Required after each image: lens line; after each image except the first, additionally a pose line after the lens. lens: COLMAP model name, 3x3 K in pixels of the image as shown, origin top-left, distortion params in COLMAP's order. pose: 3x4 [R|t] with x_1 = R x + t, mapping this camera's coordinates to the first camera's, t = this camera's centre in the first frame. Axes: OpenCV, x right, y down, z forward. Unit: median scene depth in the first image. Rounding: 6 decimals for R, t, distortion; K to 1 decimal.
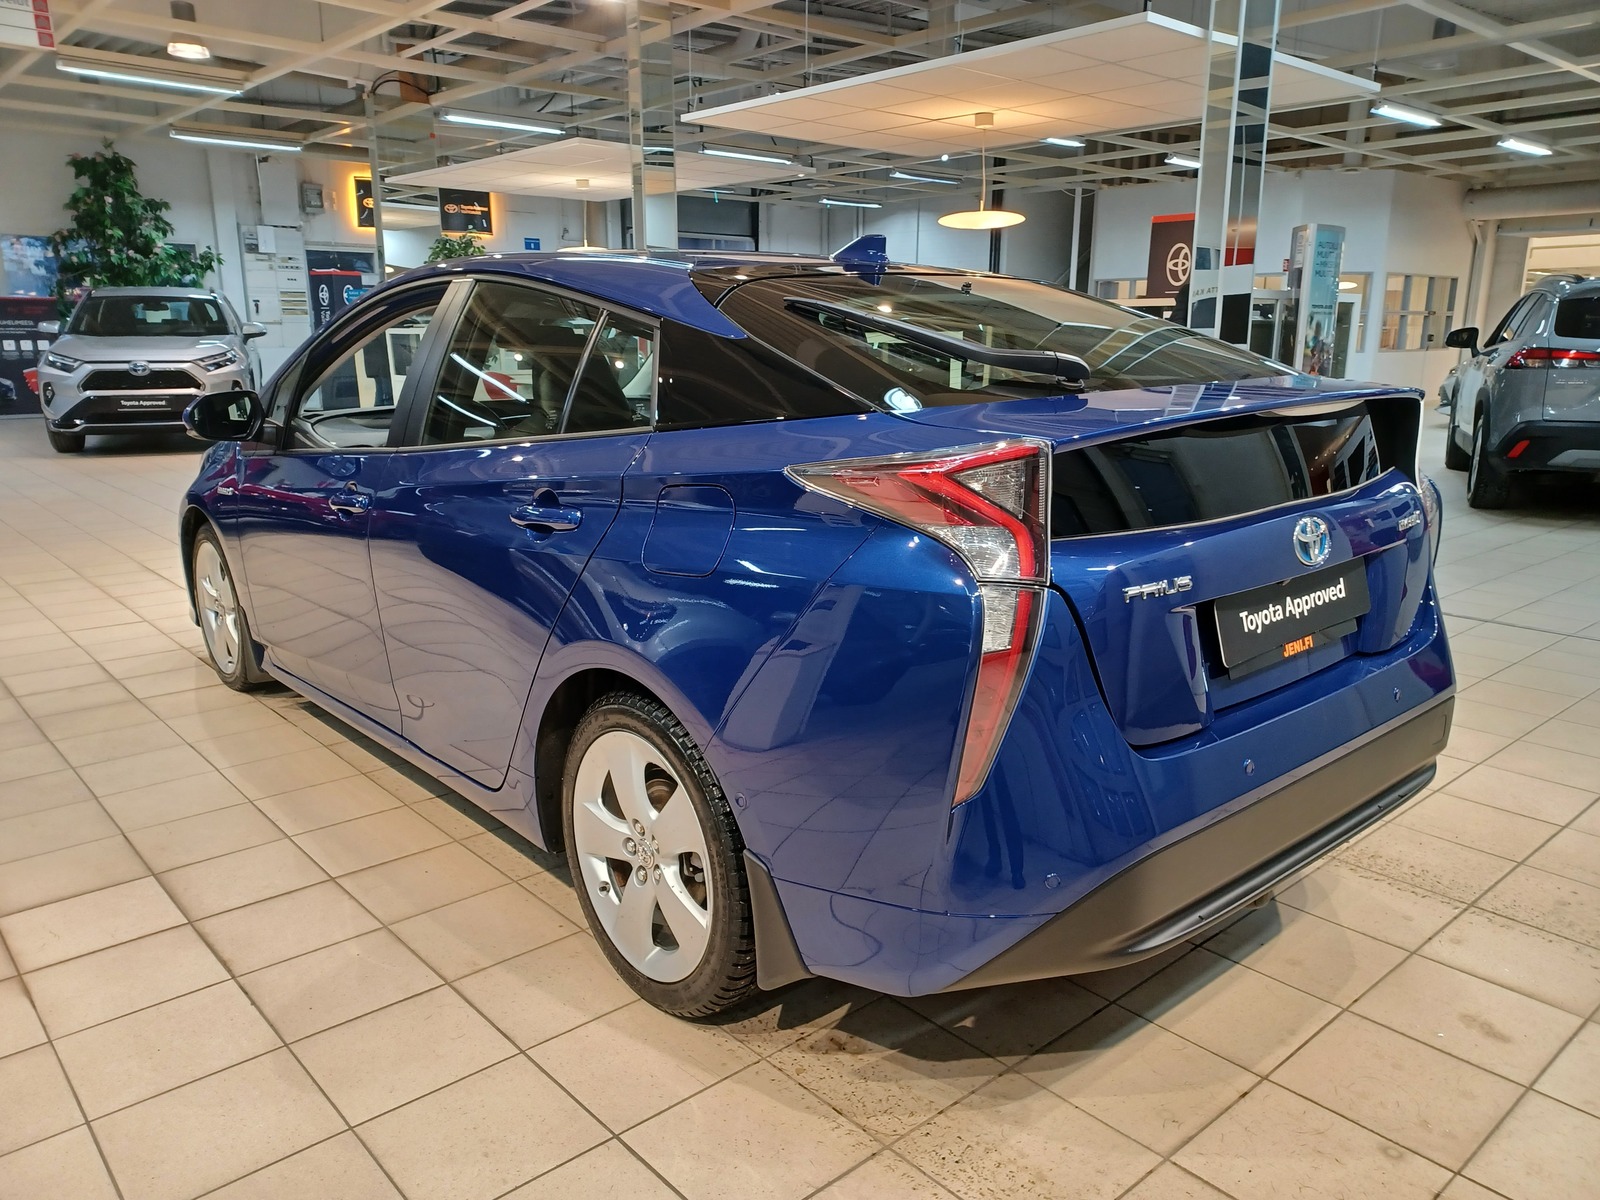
lens RADIAL K [[1164.1, 0, 853.7], [0, 1164.1, 628.4], [0, 0, 1]] dist [-0.012937, 0.031077]
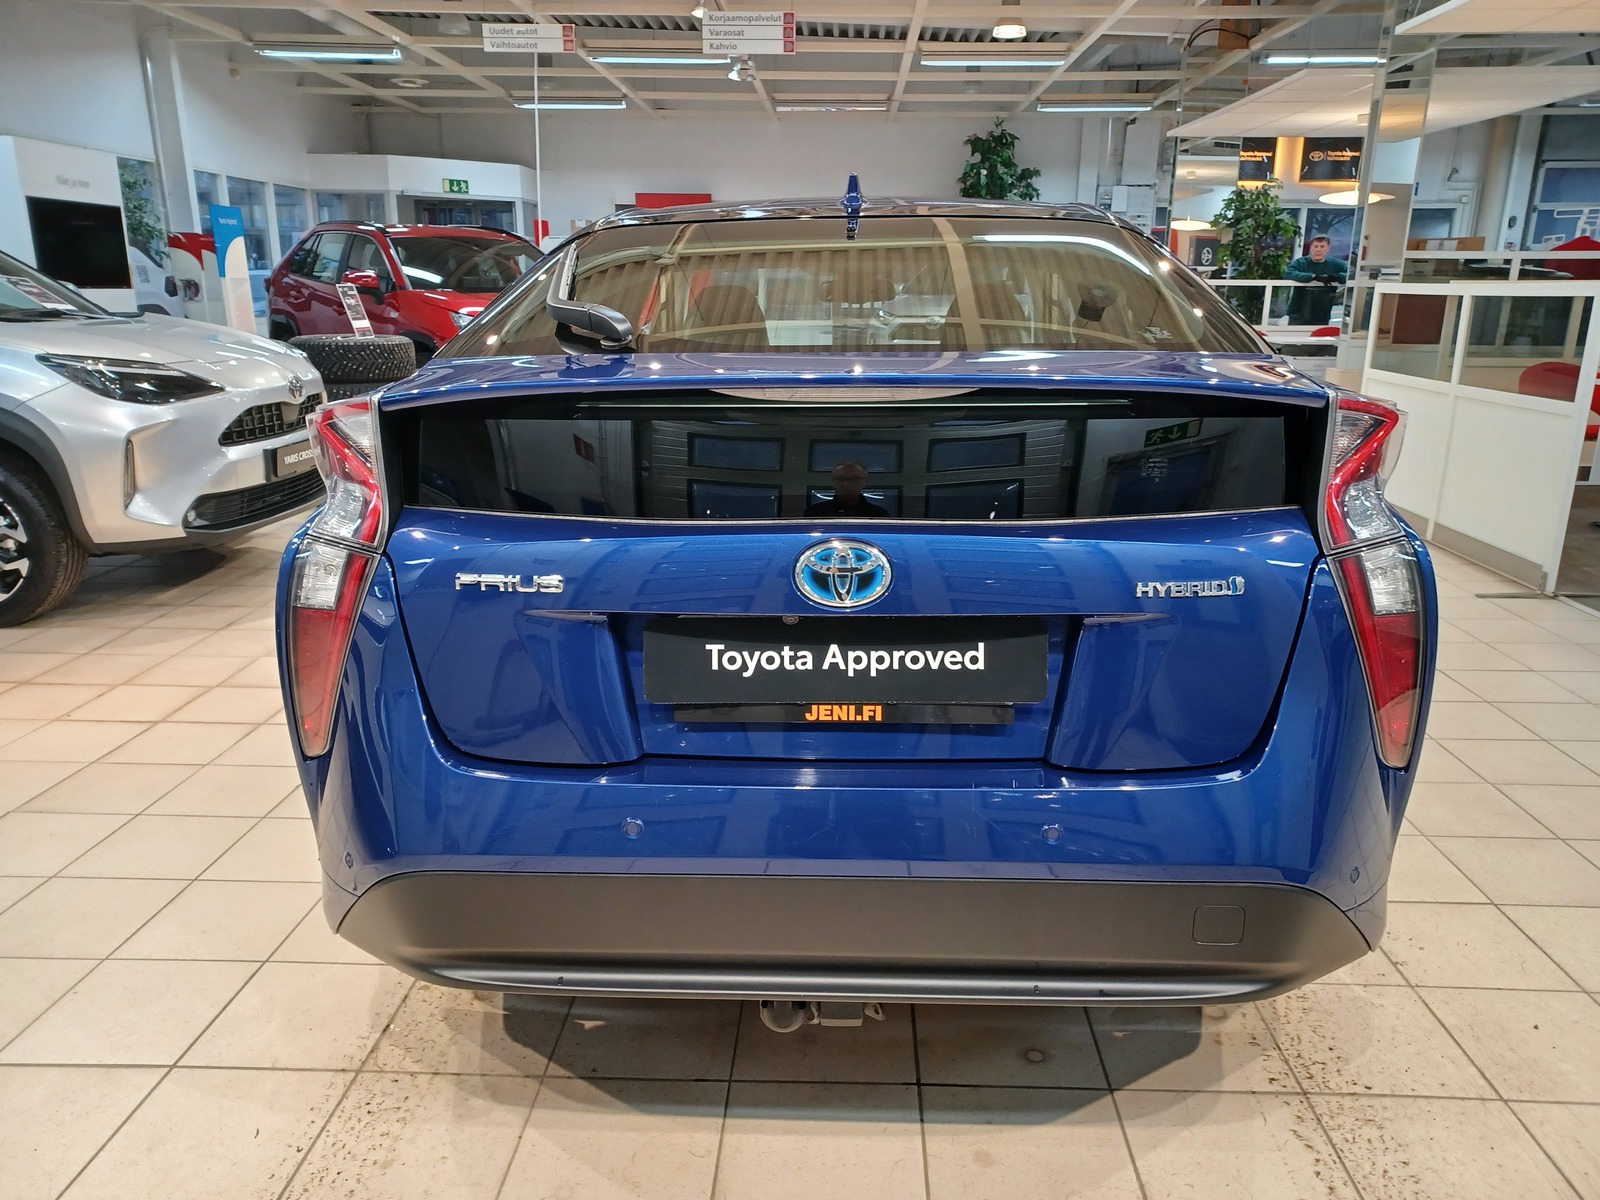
lens RADIAL K [[1181.5, 0, 803.7], [0, 1181.5, 605.3], [0, 0, 1]] dist [0.011246, 0.032401]
pose [[0.716754, 0.188117, -0.671473, 0.128045], [-0.180354, 0.980171, 0.082084, -0.016394], [0.673599, 0.062269, 0.736469, 0.062206]]
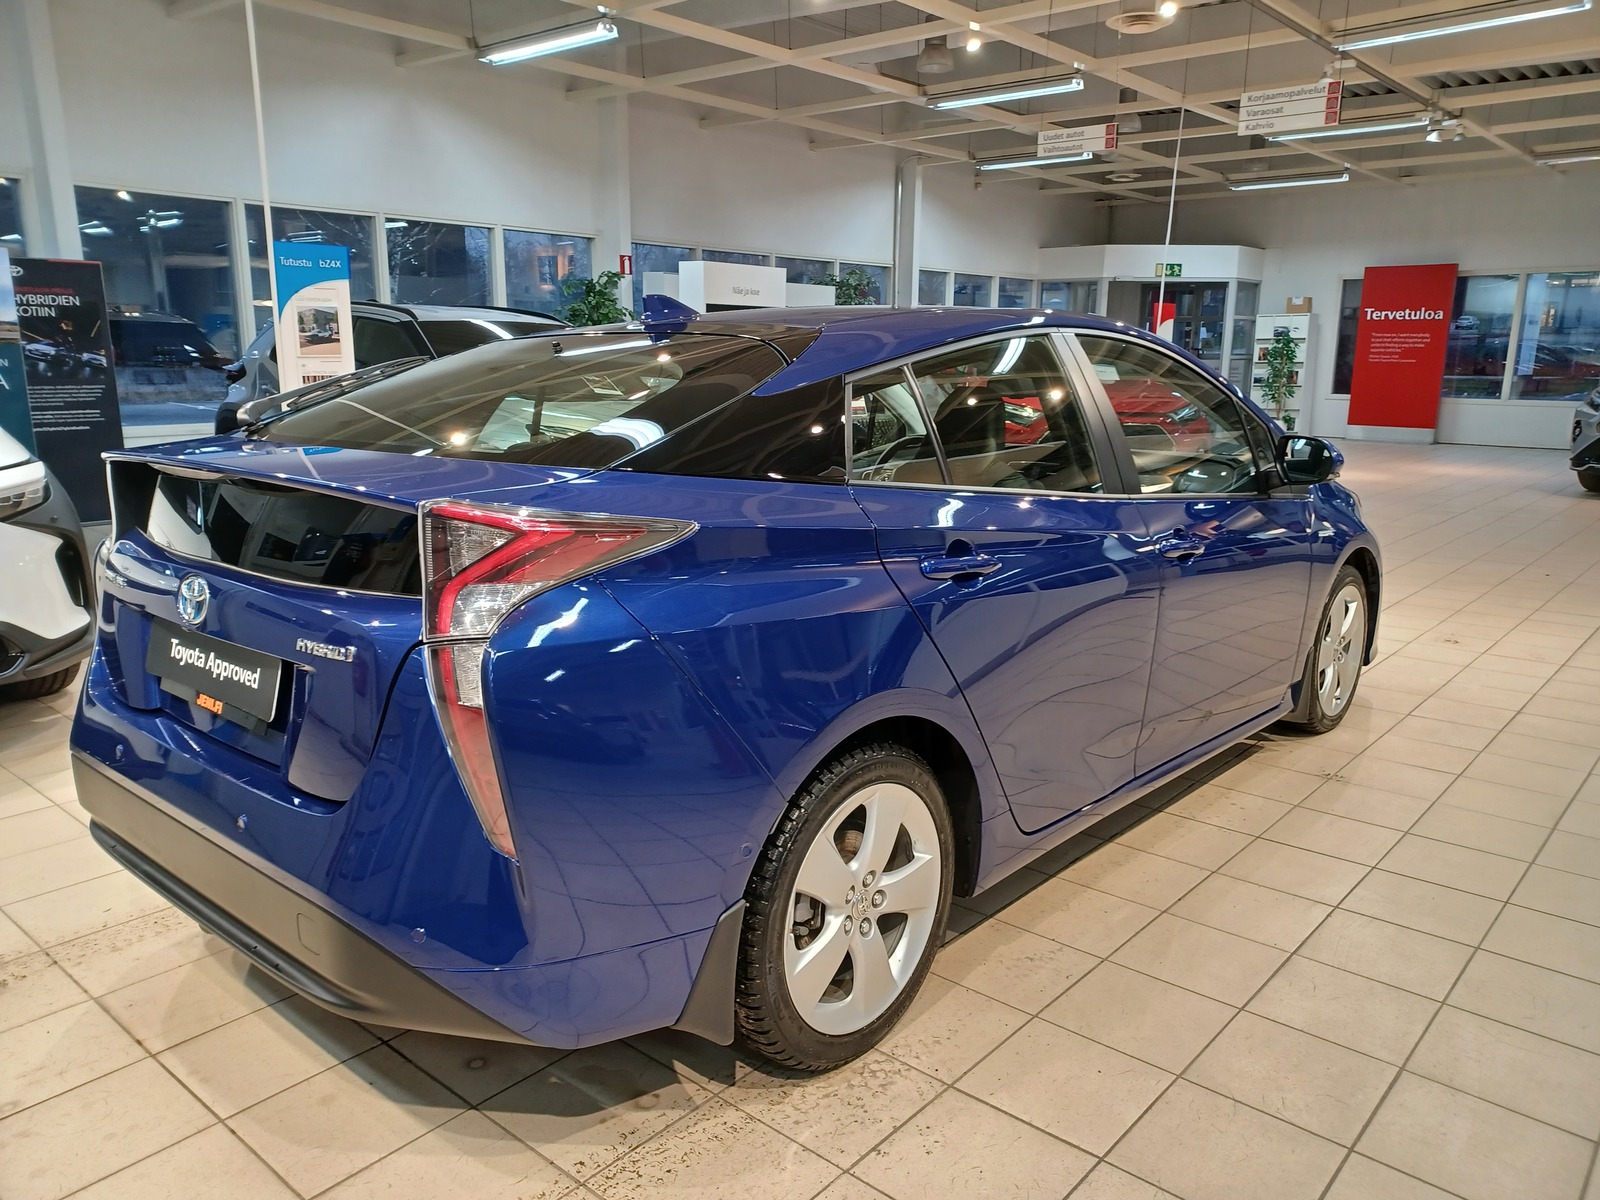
lens RADIAL K [[1191.2, 0, 800.0], [0, 1191.2, 600.0], [0, 0, 1]] dist [0.001103, 0.004826]
pose [[0.108263, 0.205200, -0.972714, 0.215152], [-0.256162, 0.951182, 0.172147, -0.057537], [0.960552, 0.230535, 0.155542, 0.195893]]
